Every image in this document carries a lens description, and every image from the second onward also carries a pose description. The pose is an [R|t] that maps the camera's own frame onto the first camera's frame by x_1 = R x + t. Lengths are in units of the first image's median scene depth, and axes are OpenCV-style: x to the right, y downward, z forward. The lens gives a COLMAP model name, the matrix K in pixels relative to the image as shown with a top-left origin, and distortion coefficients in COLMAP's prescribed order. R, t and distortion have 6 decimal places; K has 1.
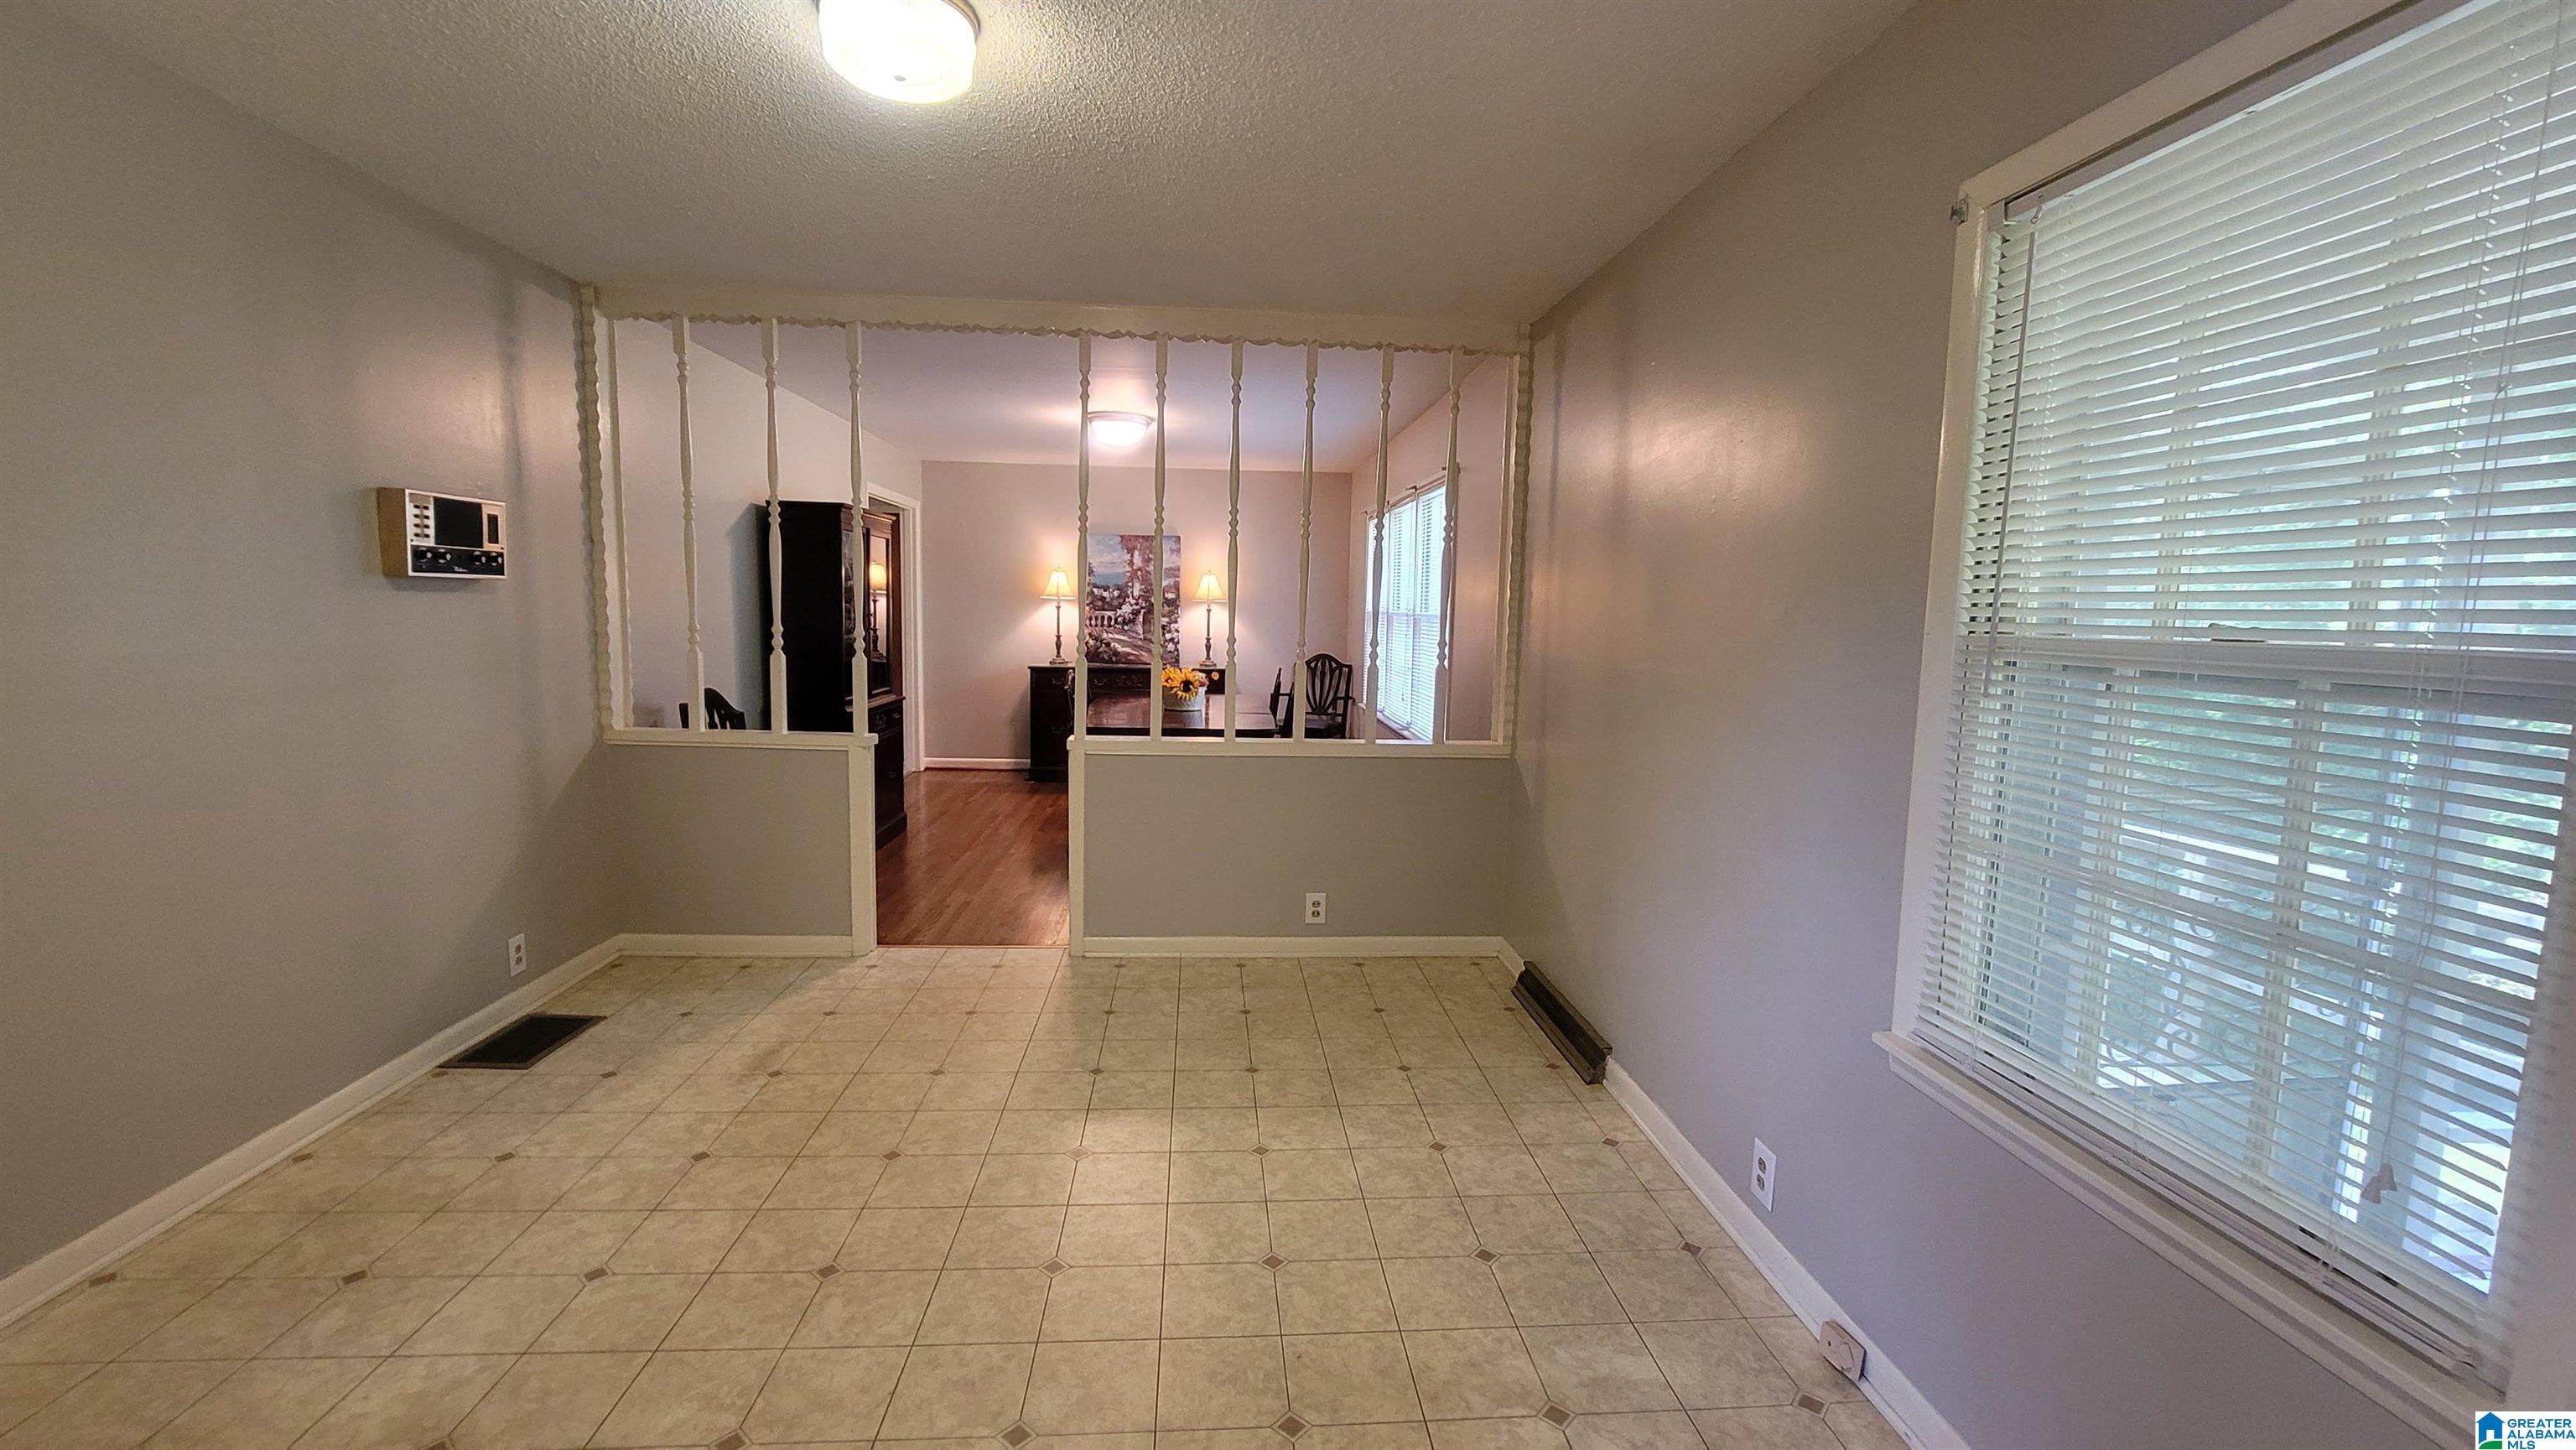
lens RADIAL K [[1054.3, 0, 1277.7], [0, 1054.3, 723.9], [0, 0, 1]] dist [-0.002887, -0.000889]
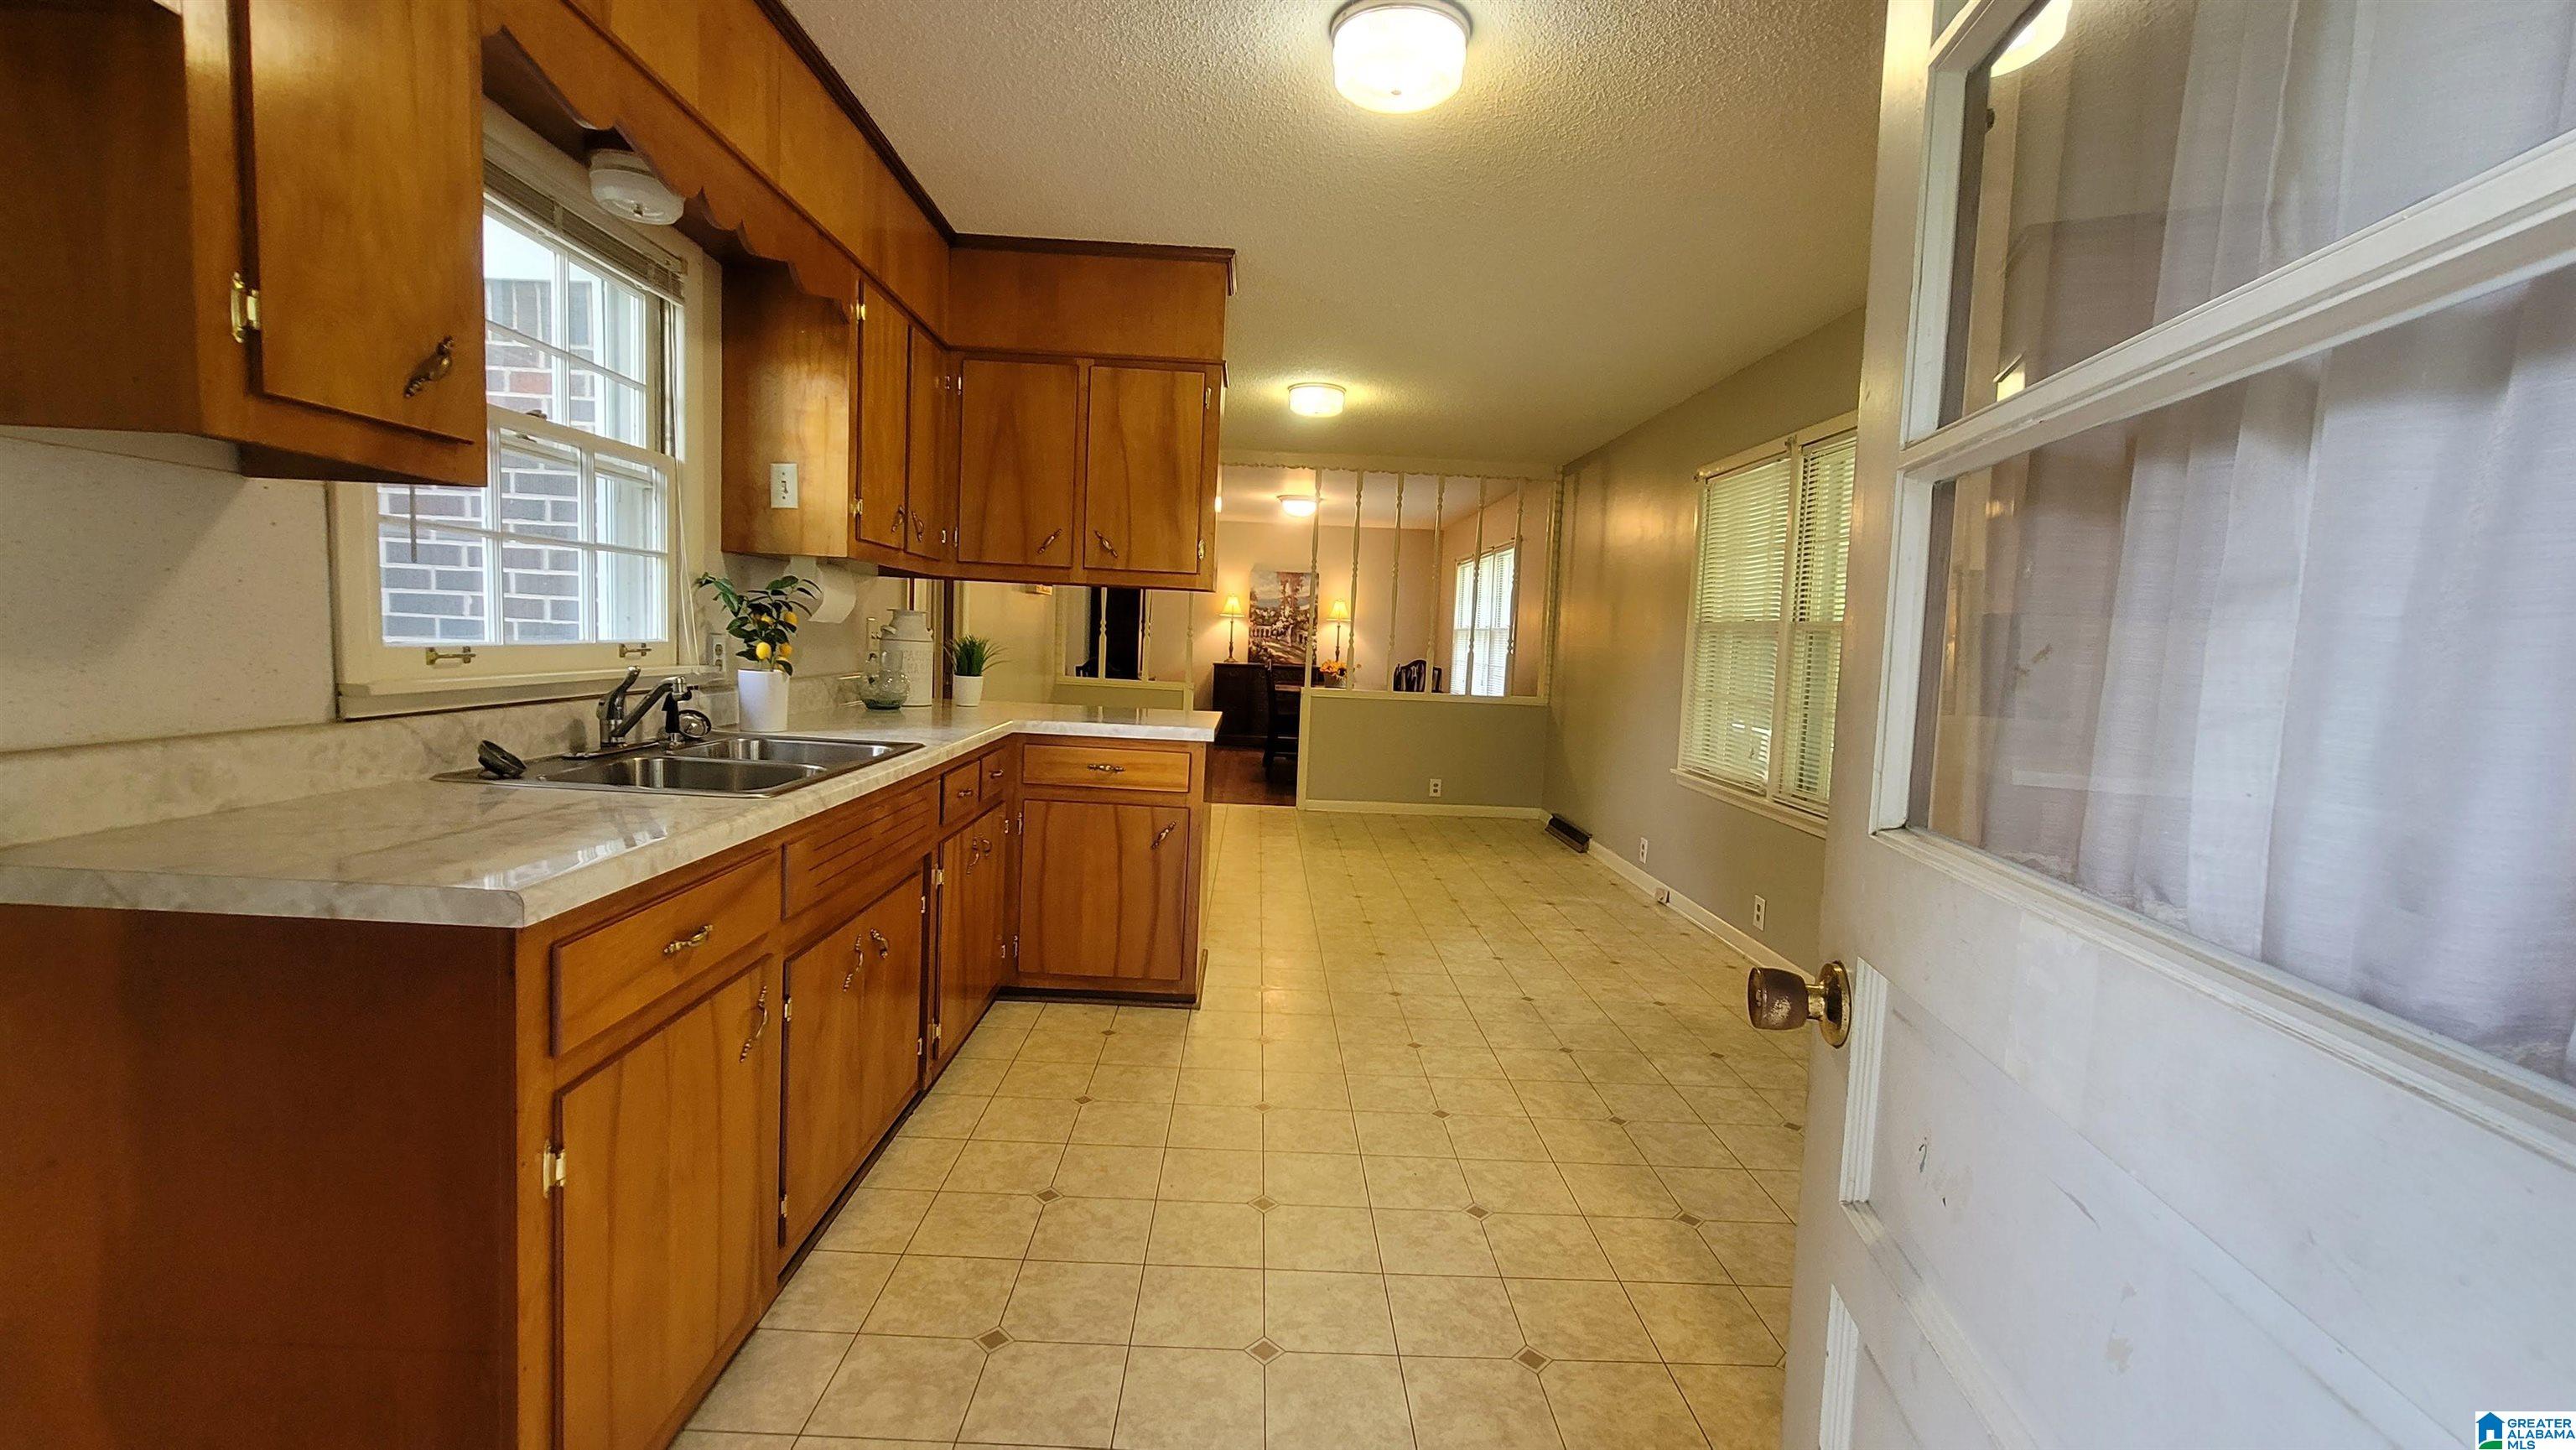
lens RADIAL K [[1054.3, 0, 1277.7], [0, 1054.3, 723.9], [0, 0, 1]] dist [-0.002887, -0.000889]
pose [[0.998230, 0.025016, -0.053956, -0.138025], [-0.026570, 0.999247, -0.028282, 0.127175], [0.053208, 0.029666, 0.998143, -0.803381]]
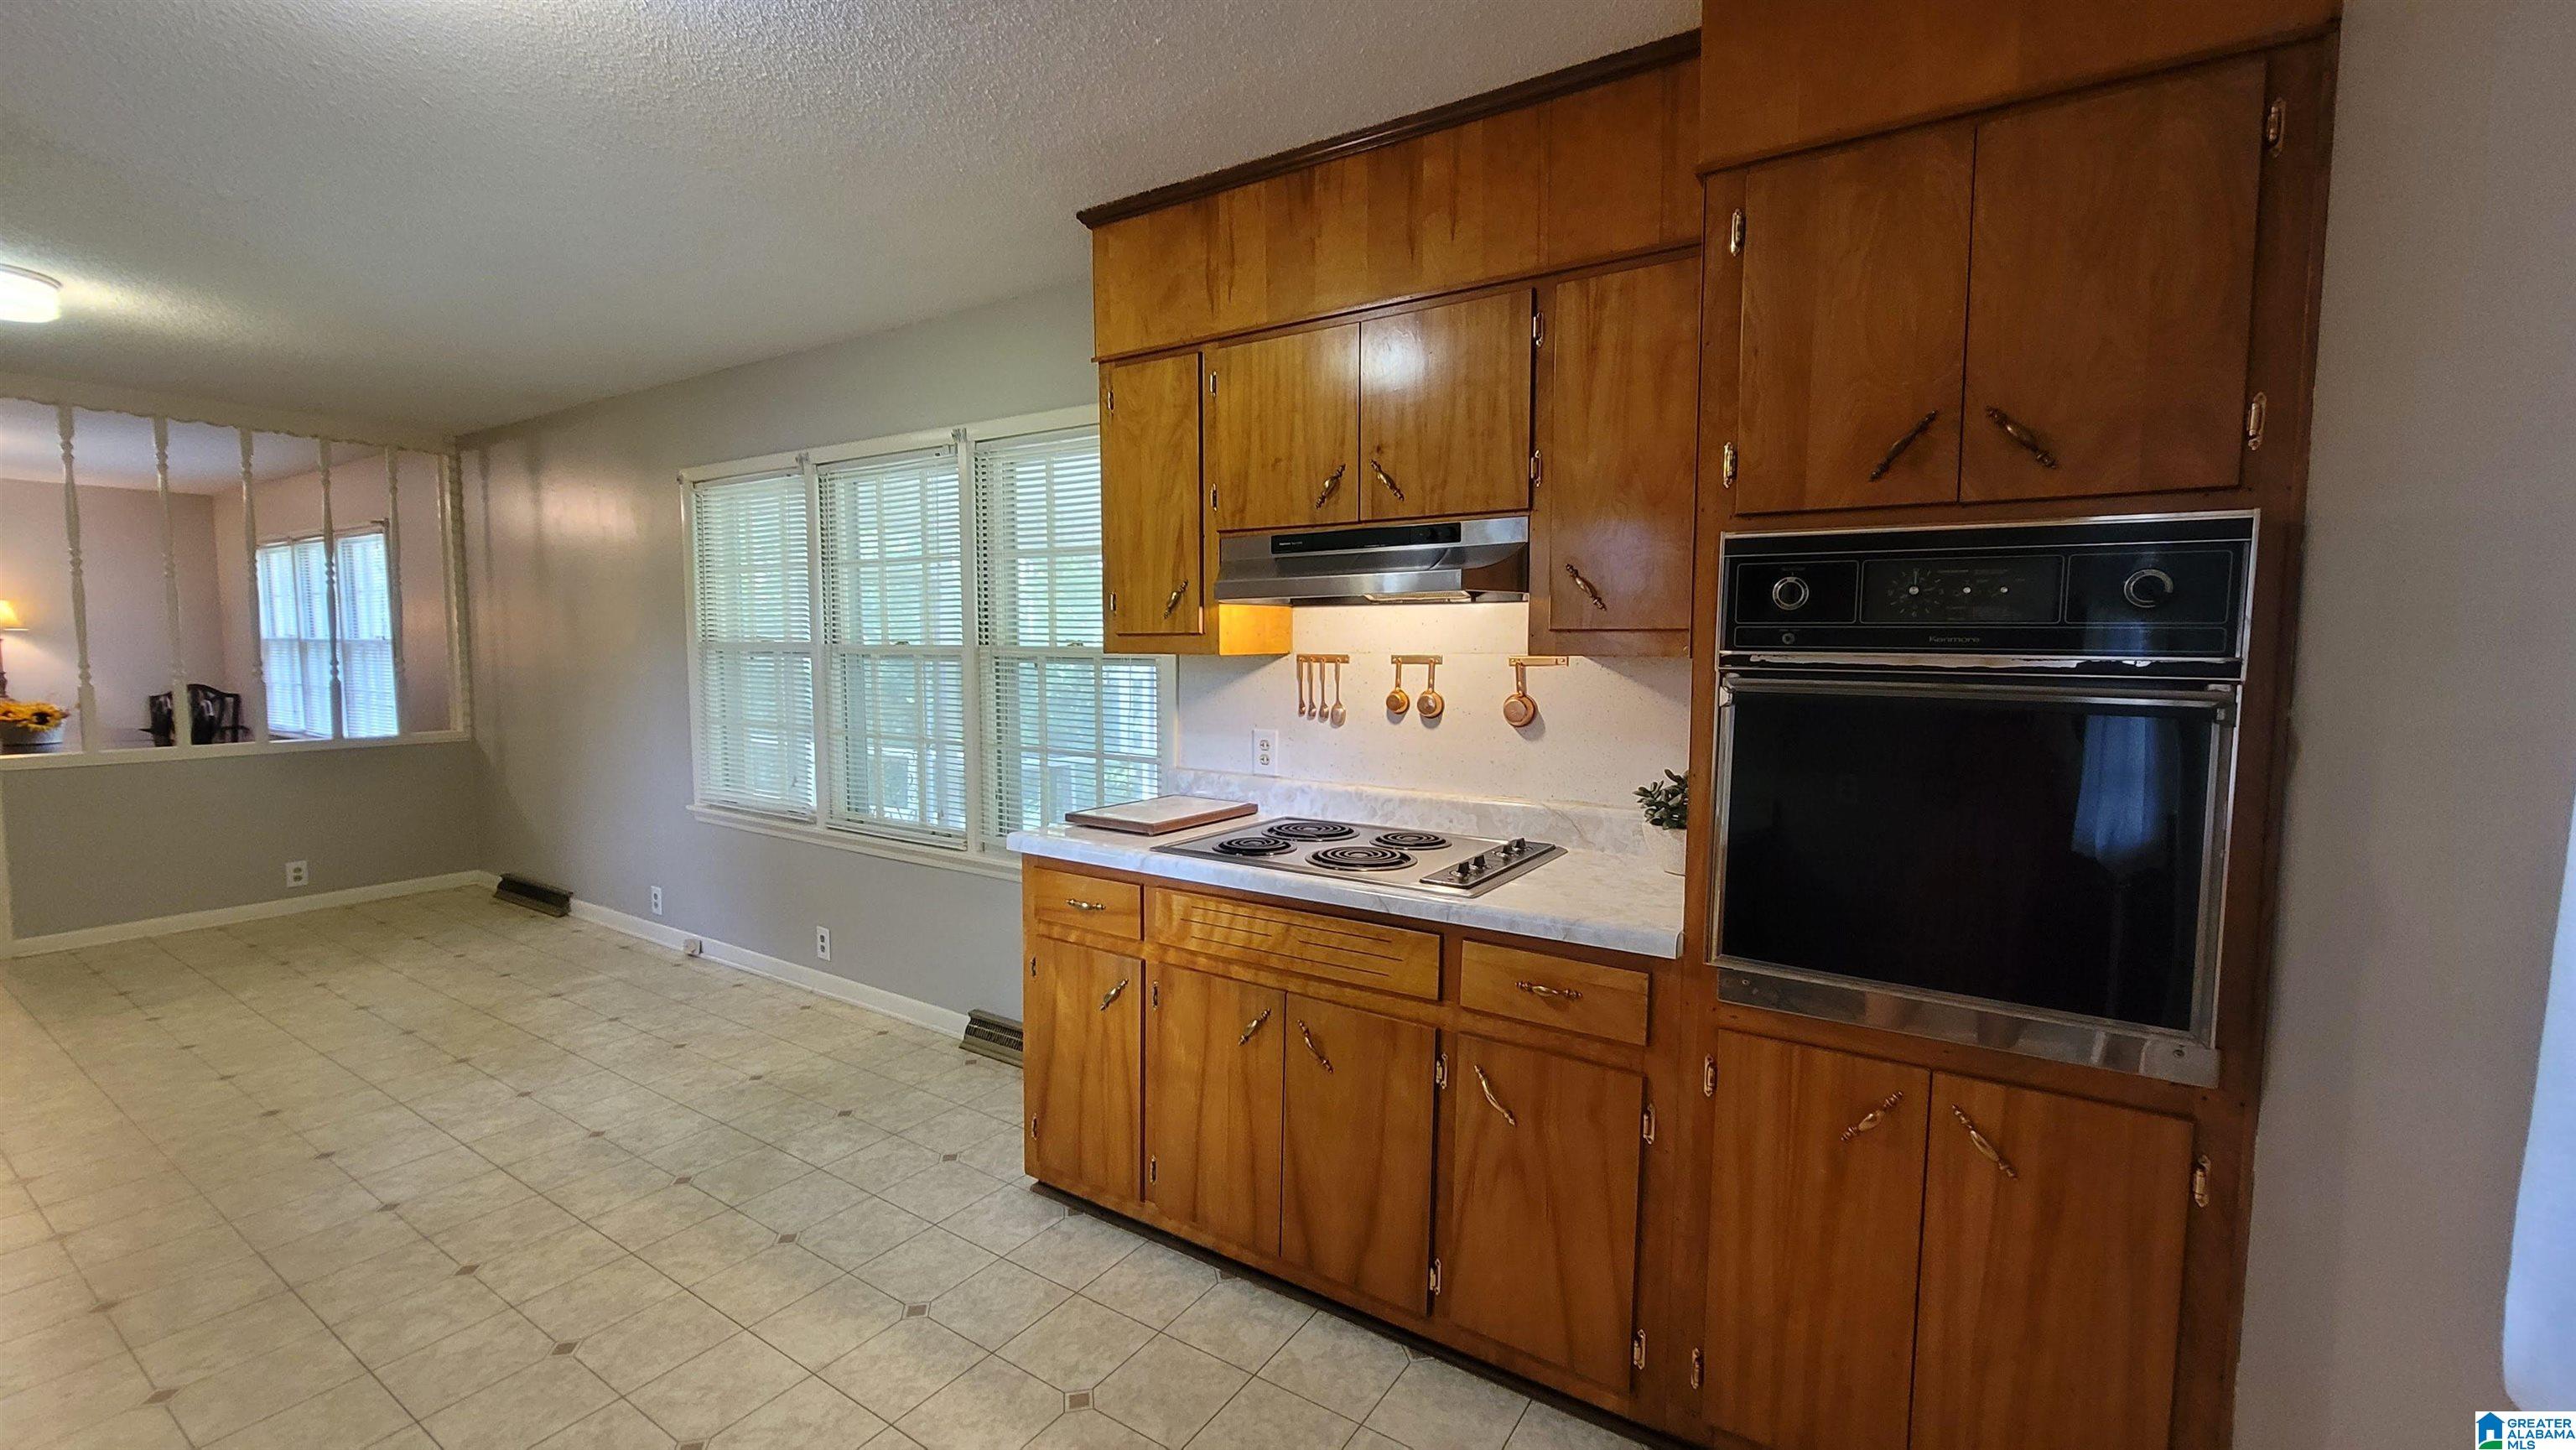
lens RADIAL K [[1054.3, 0, 1277.7], [0, 1054.3, 723.9], [0, 0, 1]] dist [-0.002887, -0.000889]
pose [[0.610465, -0.080590, 0.787933, -0.227266], [0.096310, 0.994981, 0.027149, 0.077154], [-0.786166, 0.059312, 0.615162, -0.713000]]
